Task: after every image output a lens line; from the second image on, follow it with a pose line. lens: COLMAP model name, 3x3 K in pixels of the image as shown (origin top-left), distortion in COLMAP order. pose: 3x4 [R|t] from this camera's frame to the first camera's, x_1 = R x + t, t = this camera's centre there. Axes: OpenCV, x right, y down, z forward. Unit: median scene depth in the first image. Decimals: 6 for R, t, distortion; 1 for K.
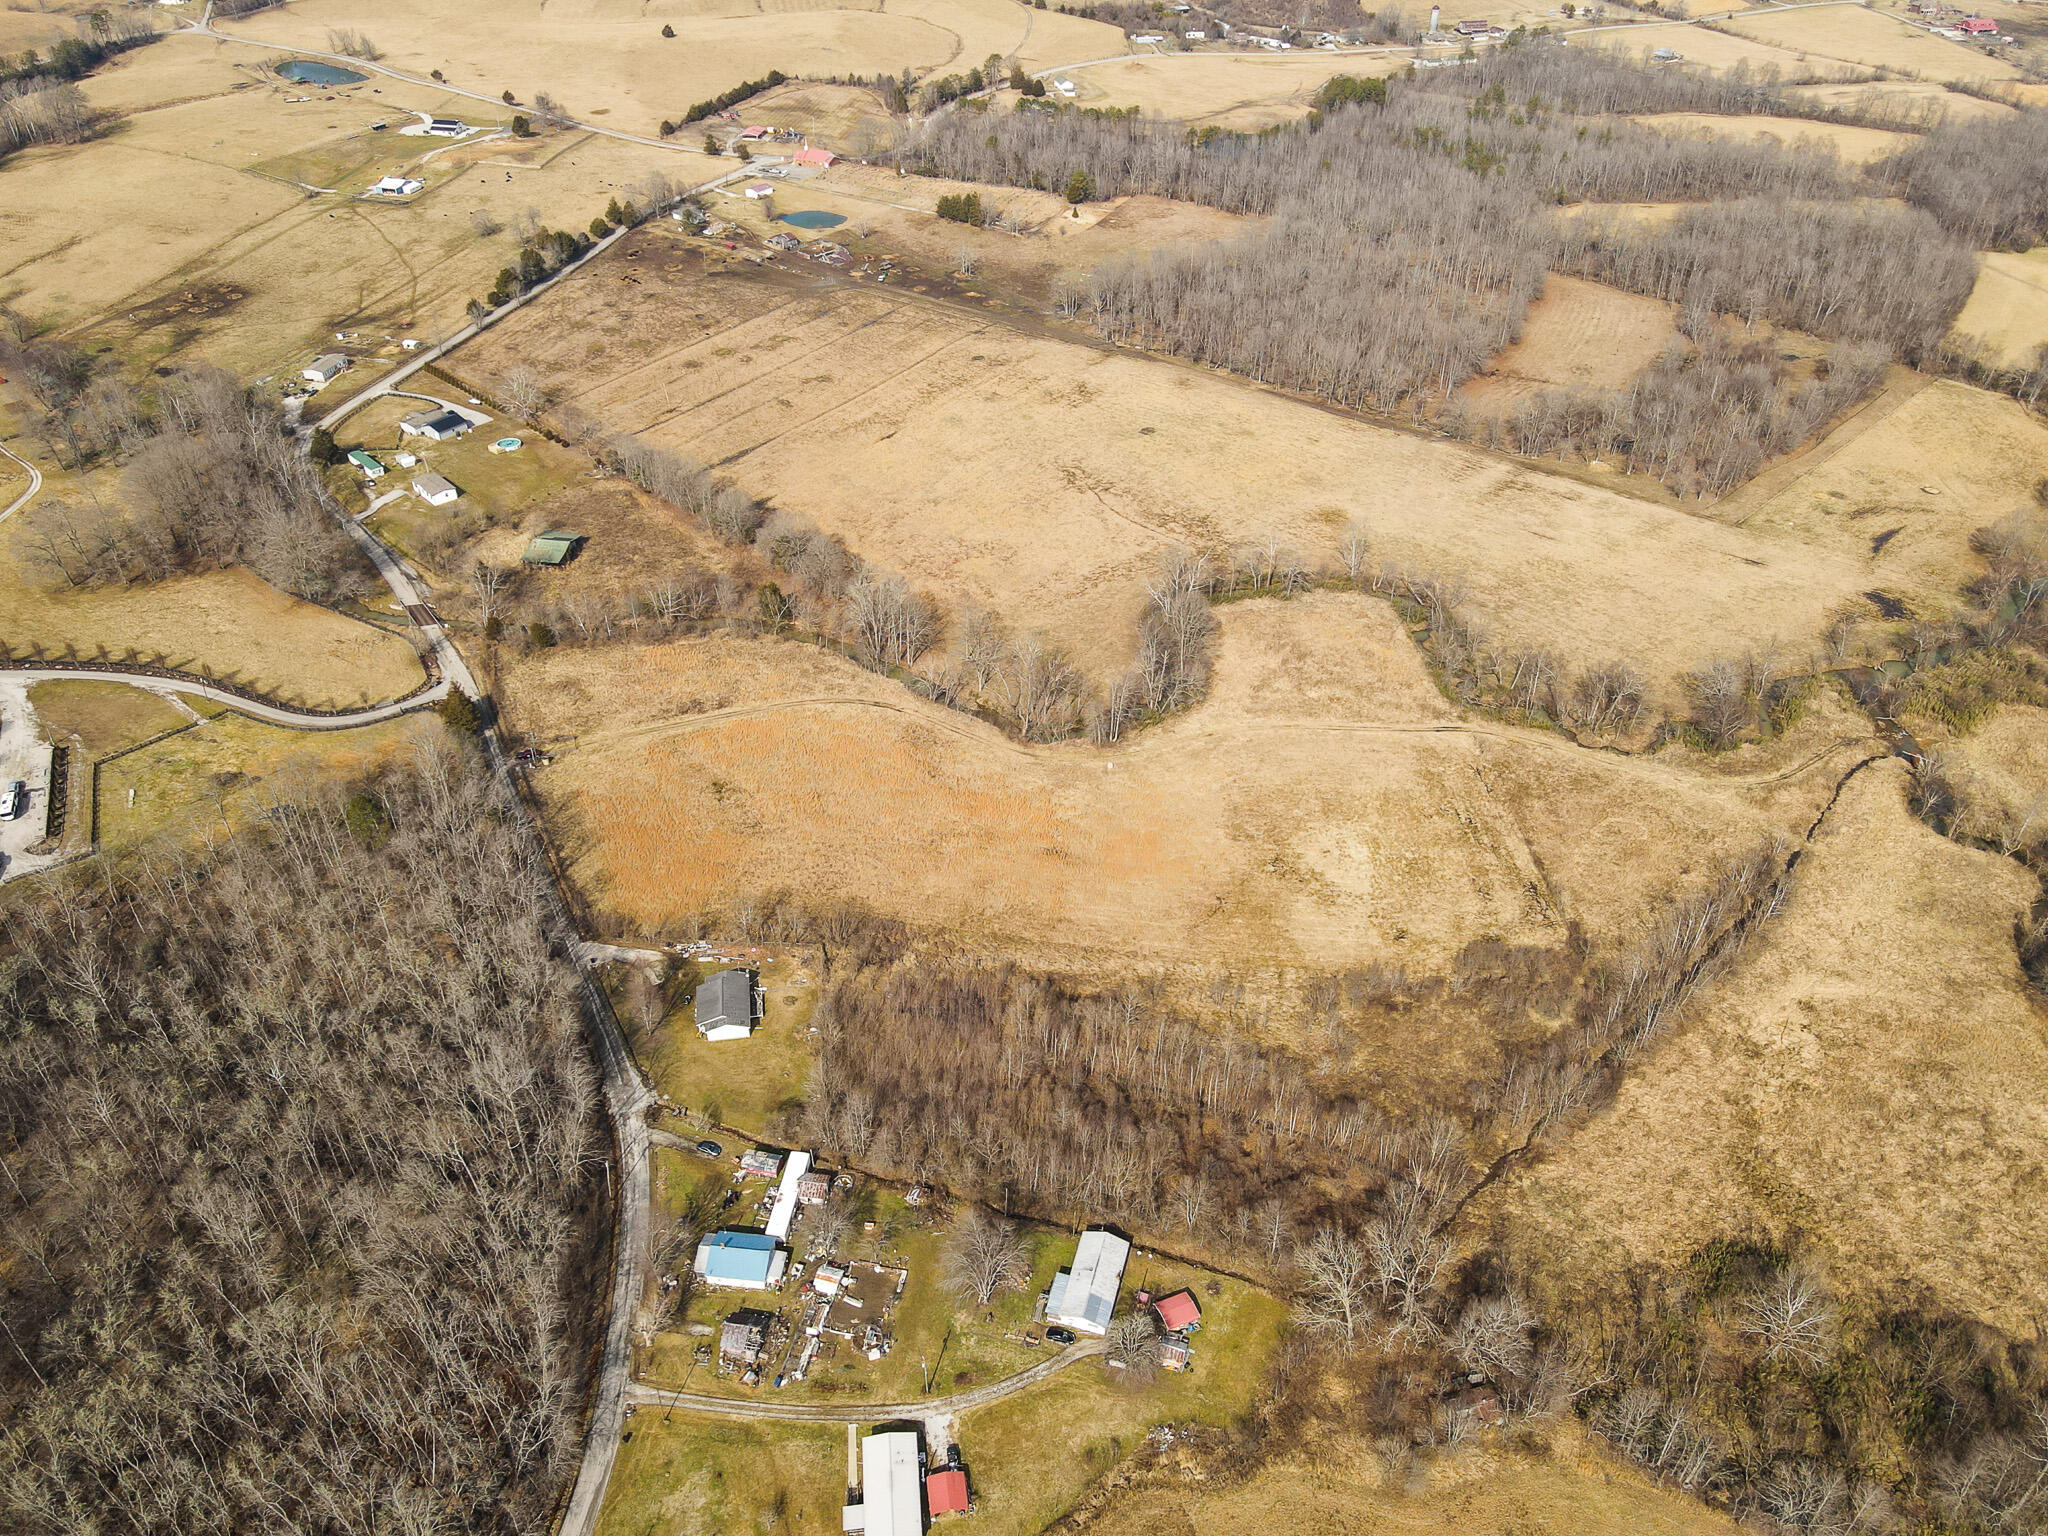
lens RADIAL K [[1485.5, 0, 1018.9], [0, 1485.5, 772.8], [0, 0, 1]] dist [0.003086, 0.027388]
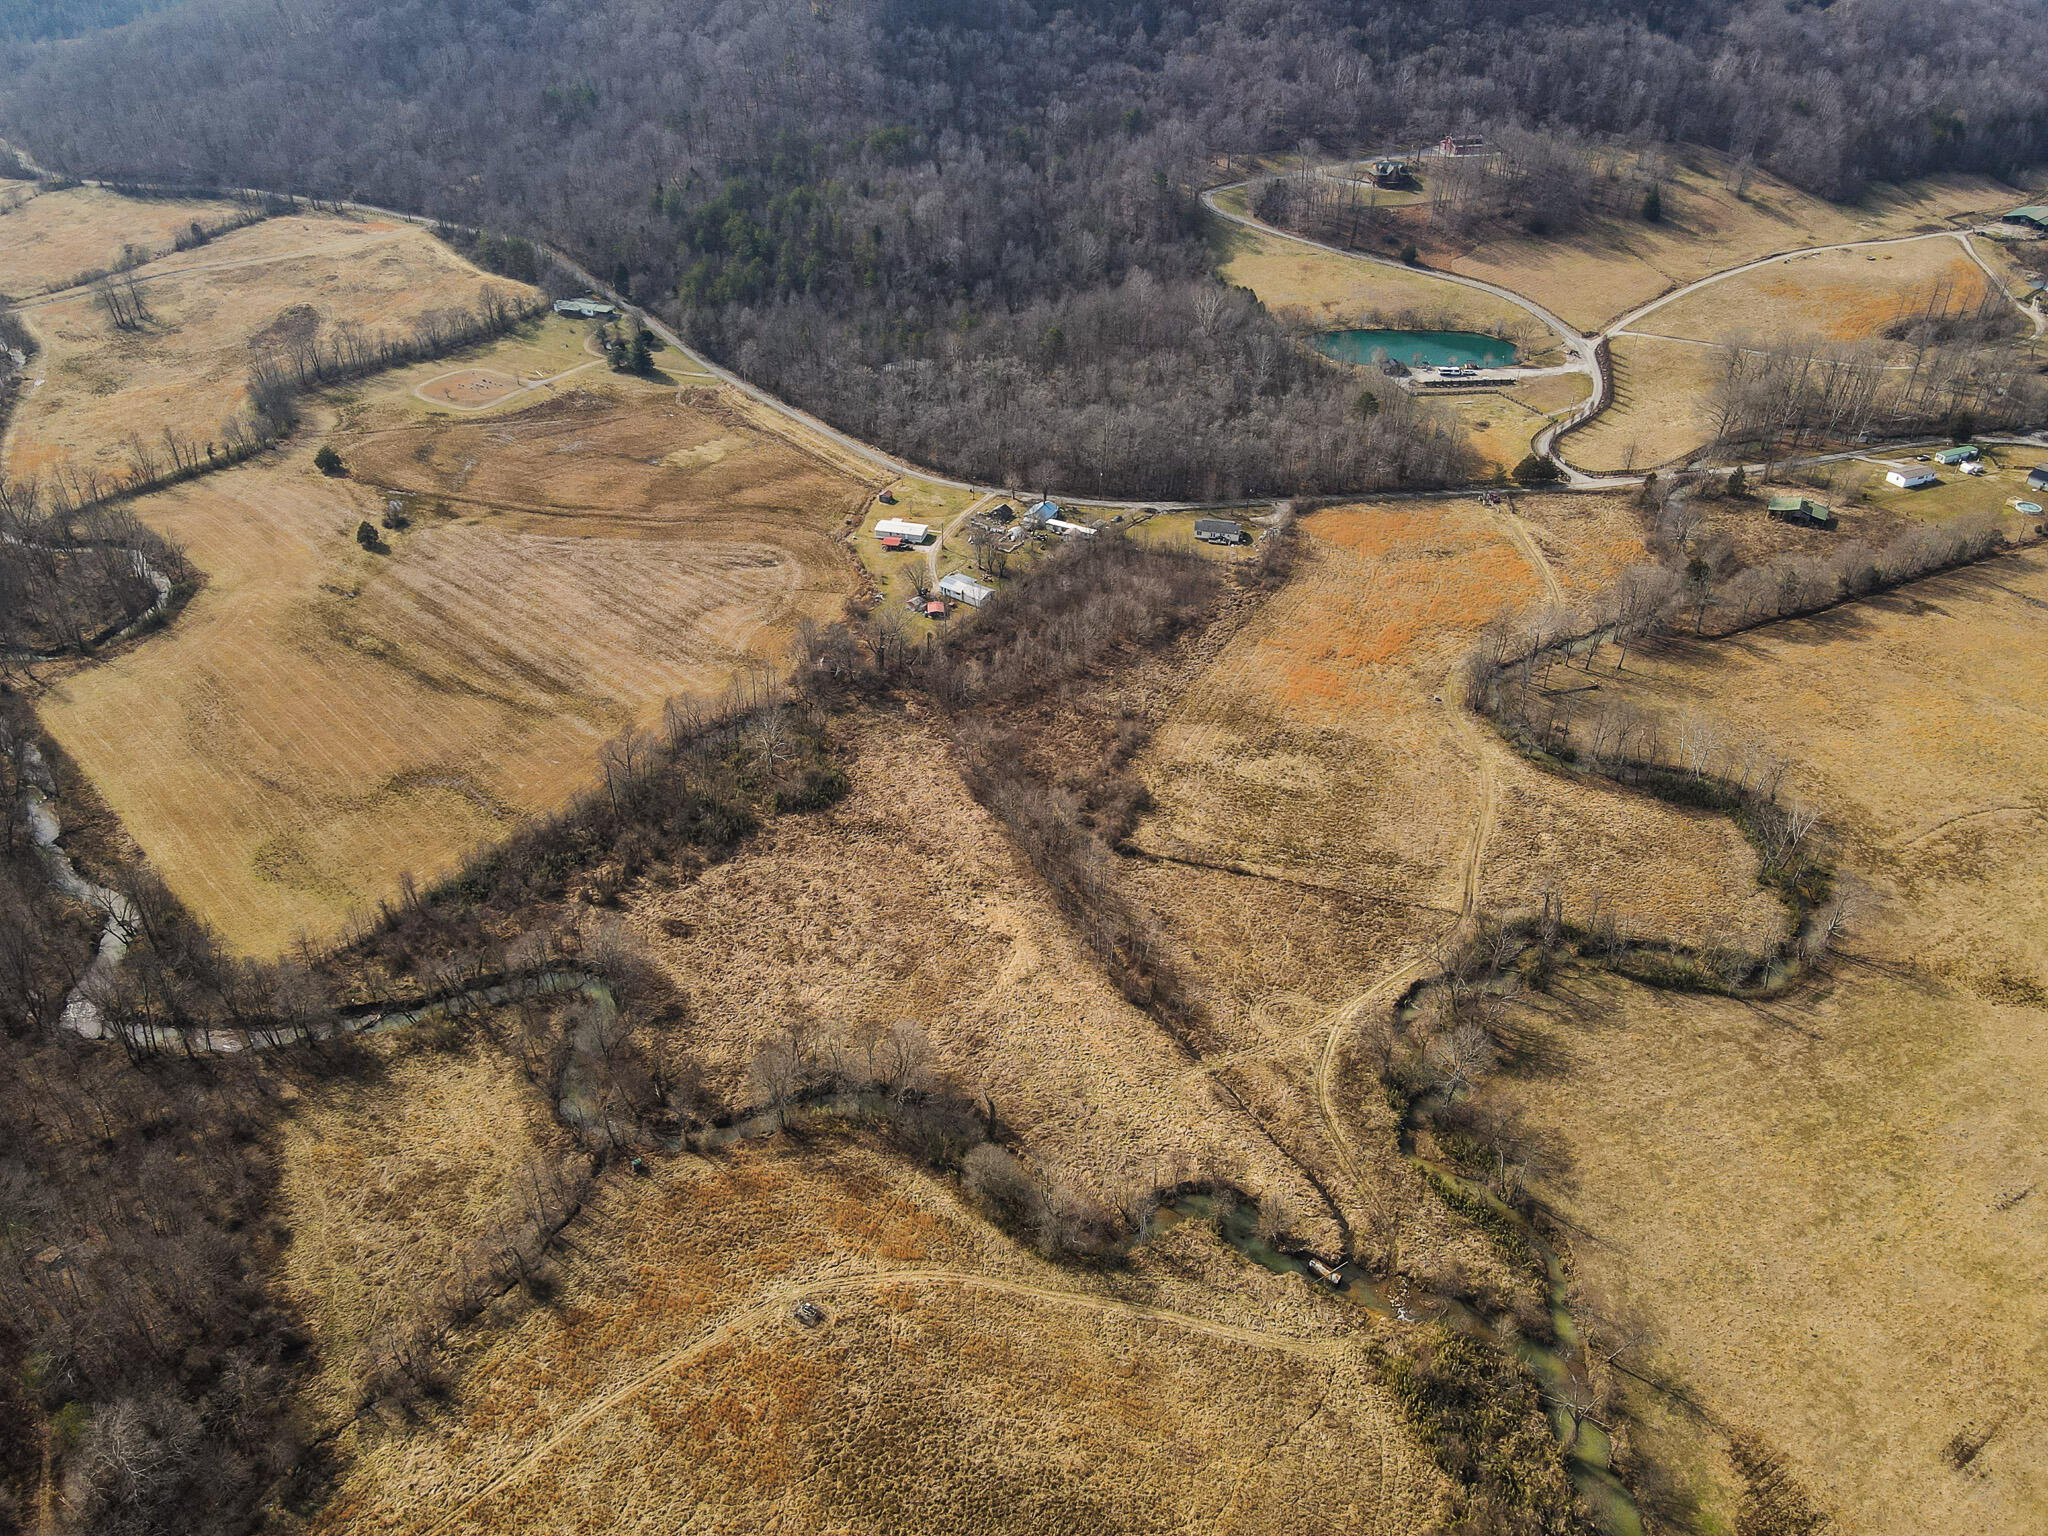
lens RADIAL K [[1492.9, 0, 1017.0], [0, 1492.9, 767.6], [0, 0, 1]] dist [-0.000497, 0.032434]
pose [[-0.337073, 0.528855, -0.778906, 1.011063], [-0.576503, 0.538136, 0.614861, -0.458641], [0.744330, 0.656294, 0.123495, 0.601325]]
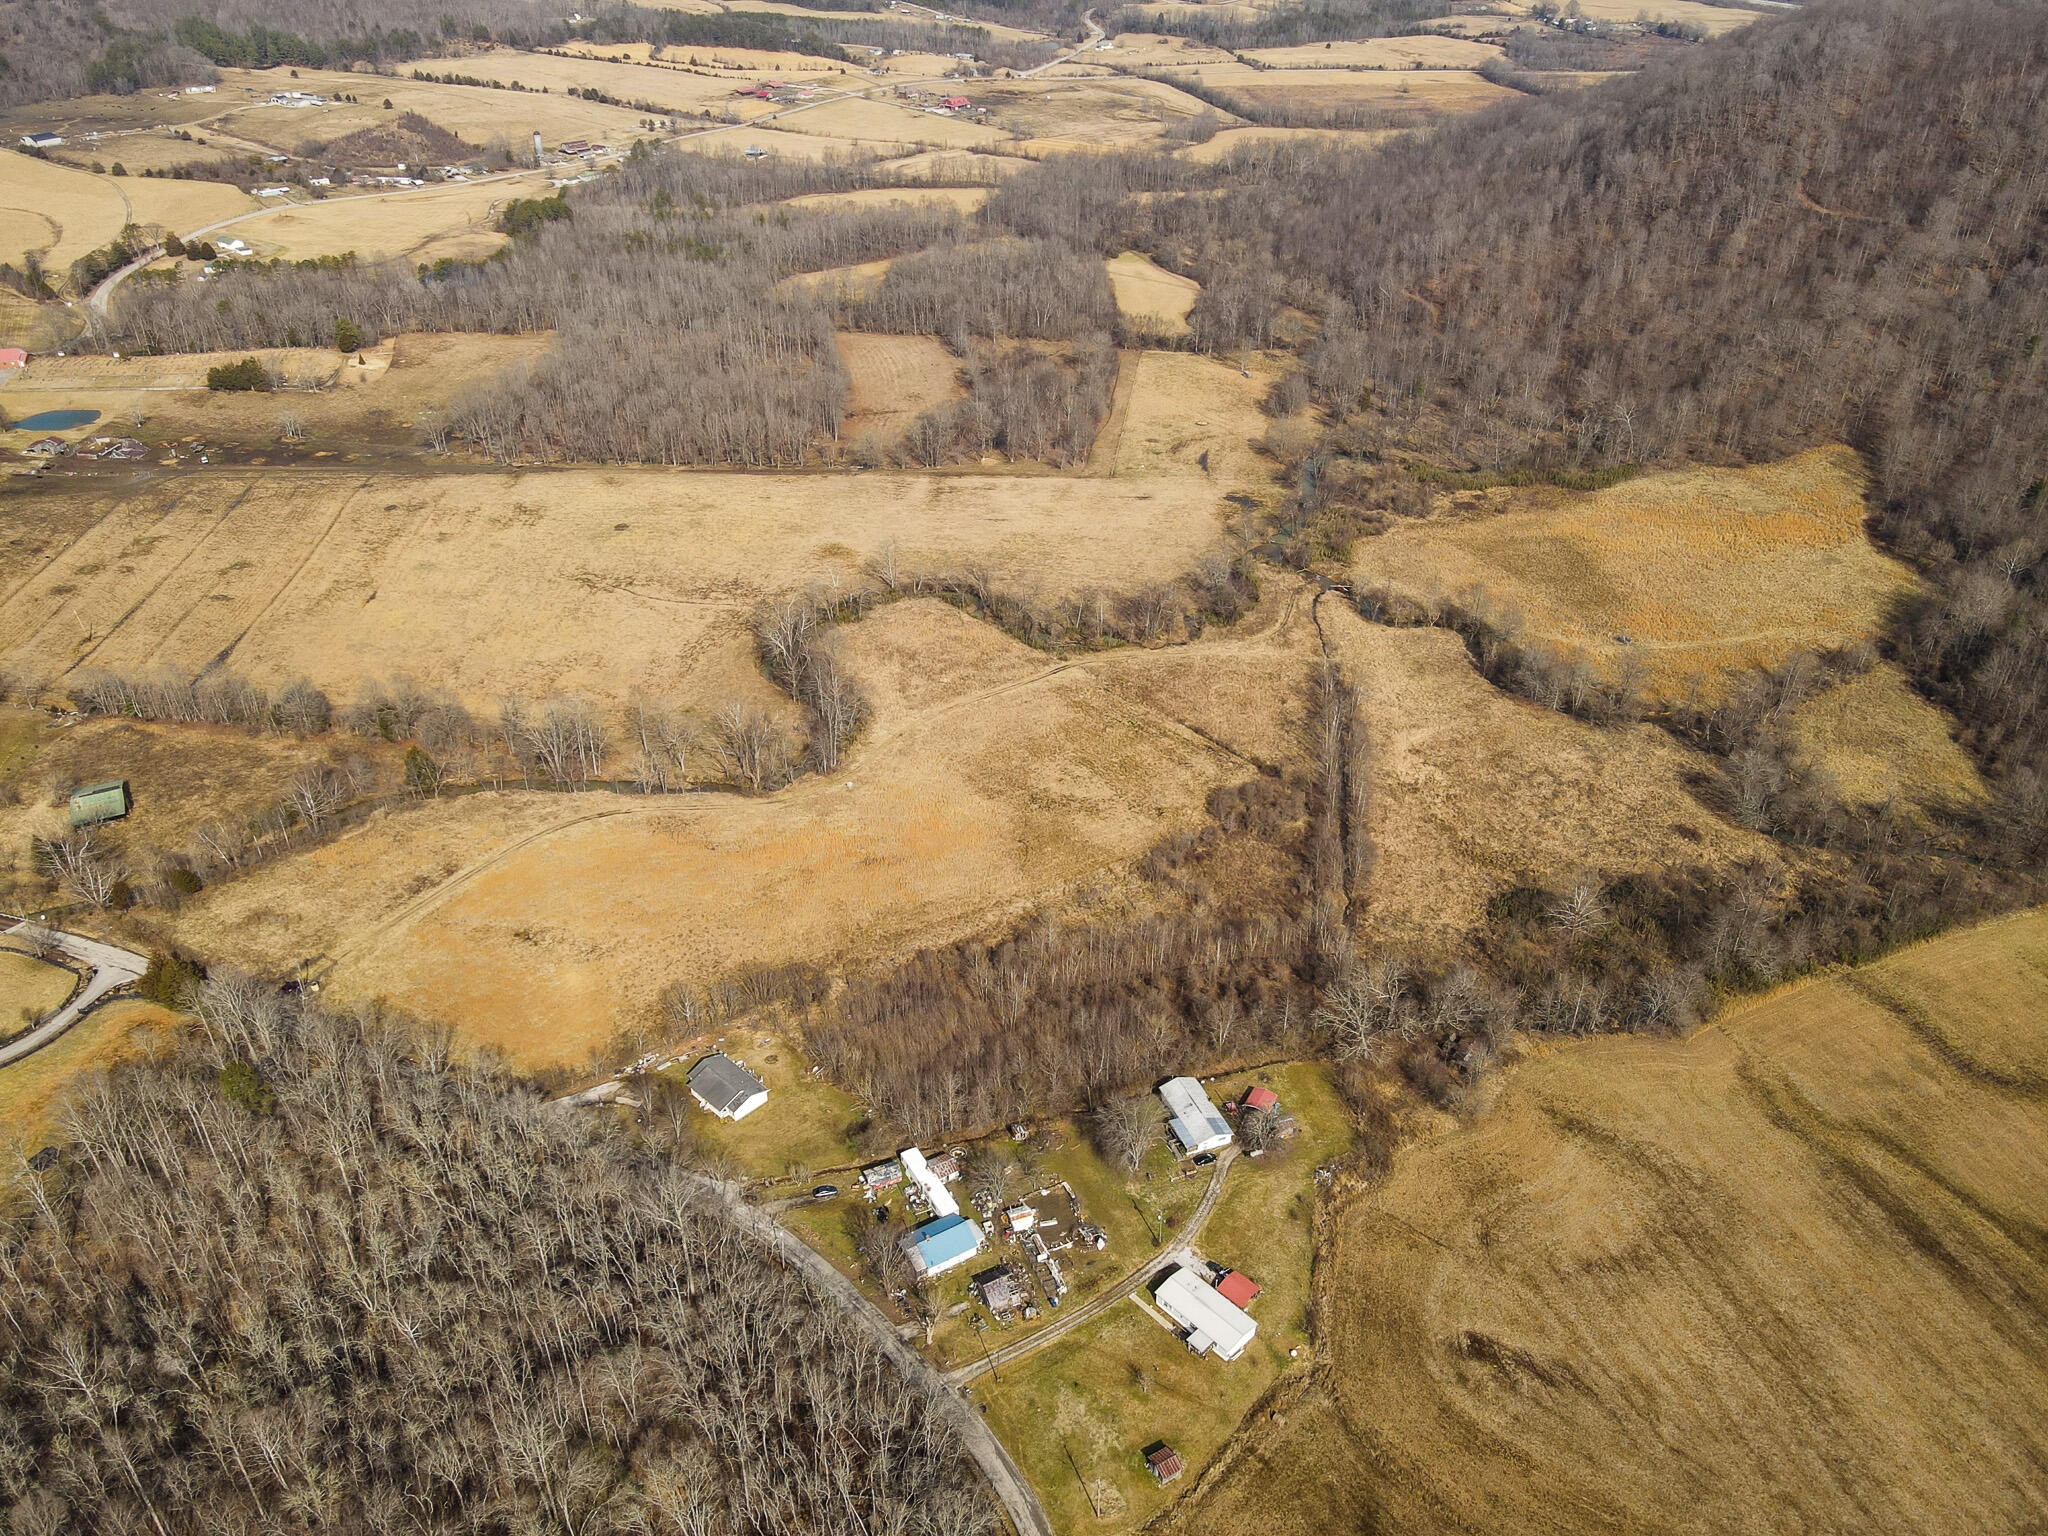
lens RADIAL K [[1485.5, 0, 1018.9], [0, 1485.5, 772.8], [0, 0, 1]] dist [0.003086, 0.027388]
pose [[0.792788, -0.327338, 0.514136, -0.369444], [0.362783, 0.931271, 0.033512, -0.003866], [-0.489770, 0.159952, 0.857053, -0.002515]]
